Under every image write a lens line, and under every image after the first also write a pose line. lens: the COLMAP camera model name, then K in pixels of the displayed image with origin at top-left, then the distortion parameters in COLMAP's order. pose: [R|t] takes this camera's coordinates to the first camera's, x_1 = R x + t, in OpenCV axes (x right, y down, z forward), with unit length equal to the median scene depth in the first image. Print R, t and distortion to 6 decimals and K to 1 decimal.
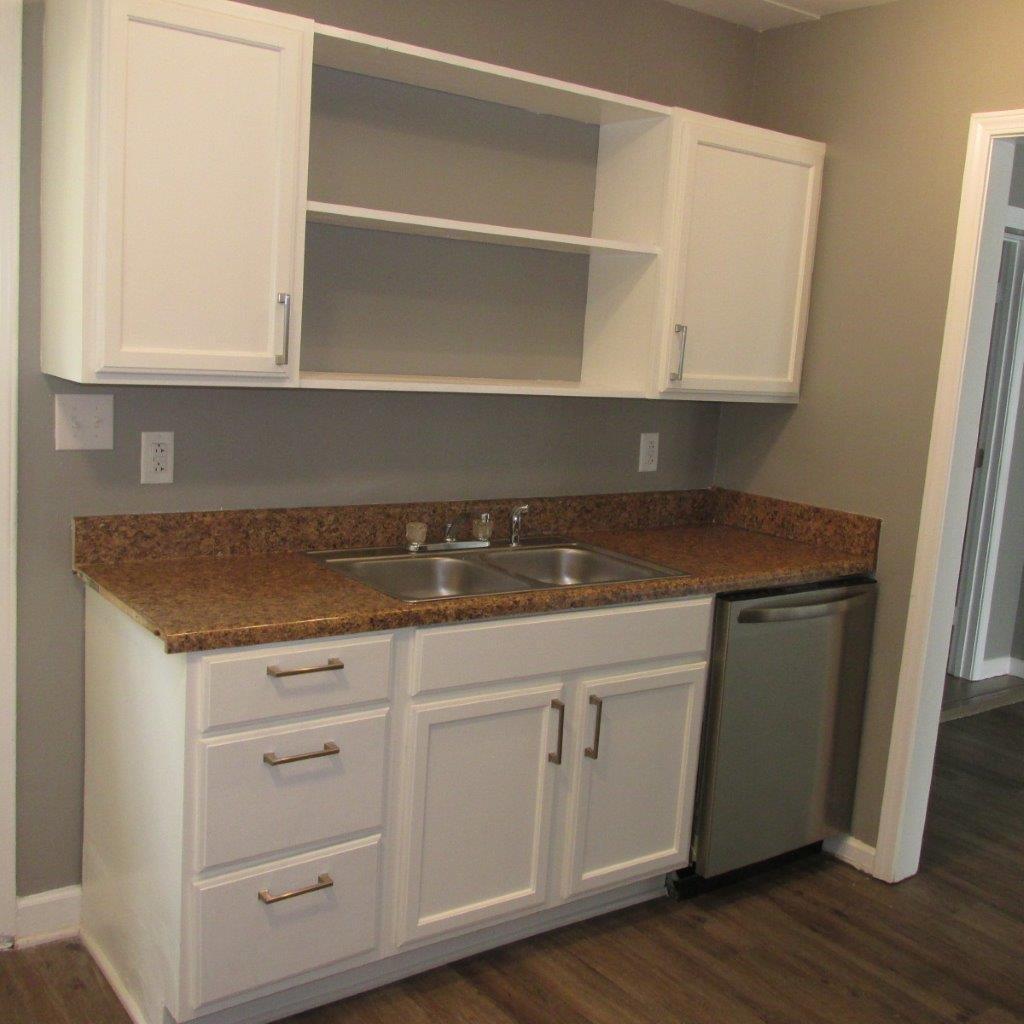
lens RADIAL K [[1130.3, 0, 512.2], [0, 1130.3, 510.8], [0, 0, 1]] dist [-0.031812, 0.000000]
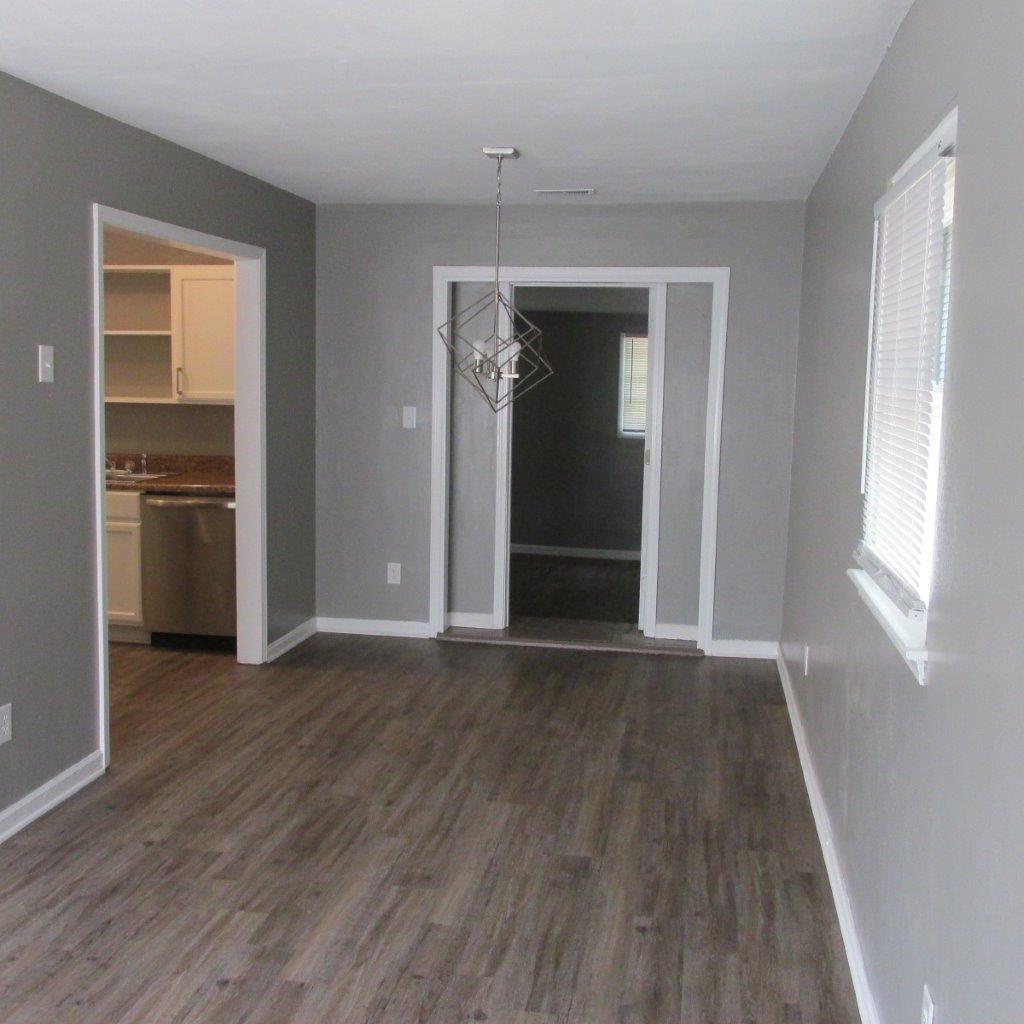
lens RADIAL K [[1130.3, 0, 511.4], [0, 1130.3, 512.1], [0, 0, 1]] dist [-0.031812, 0.000000]
pose [[0.691815, 0.035927, -0.721181, 2.012400], [-0.086073, 0.995743, -0.032964, 0.112008], [0.716927, 0.084879, 0.691962, 0.023661]]
